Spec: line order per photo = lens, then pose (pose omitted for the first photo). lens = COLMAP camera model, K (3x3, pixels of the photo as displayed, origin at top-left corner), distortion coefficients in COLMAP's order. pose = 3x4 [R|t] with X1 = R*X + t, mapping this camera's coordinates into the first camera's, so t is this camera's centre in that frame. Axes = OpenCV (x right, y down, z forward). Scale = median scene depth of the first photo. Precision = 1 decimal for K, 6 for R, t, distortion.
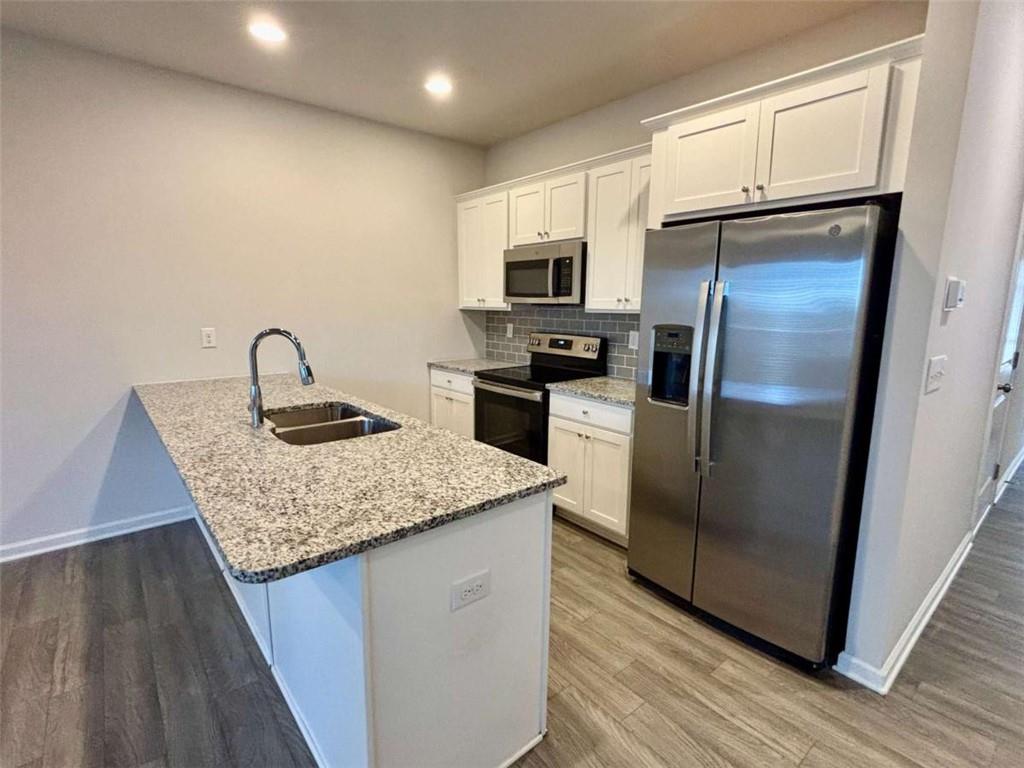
lens RADIAL K [[497.7, 0, 505.5], [0, 497.7, 383.0], [0, 0, 1]] dist [0.022907, 0.000223]
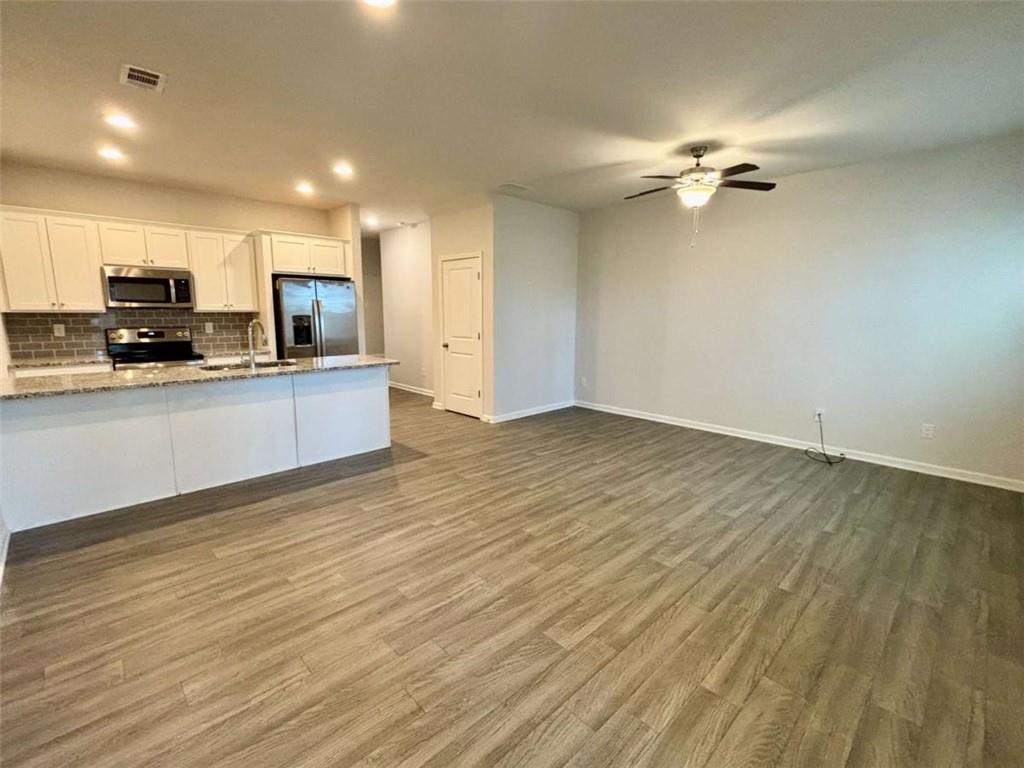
lens RADIAL K [[456.8, 0, 507.2], [0, 456.8, 383.1], [0, 0, 1]] dist [0.006409, 0.000981]
pose [[-0.071643, -0.165087, 0.983673, -1.977831], [0.157851, 0.971903, 0.174608, -0.015997], [-0.984861, 0.167783, -0.043571, 0.081918]]
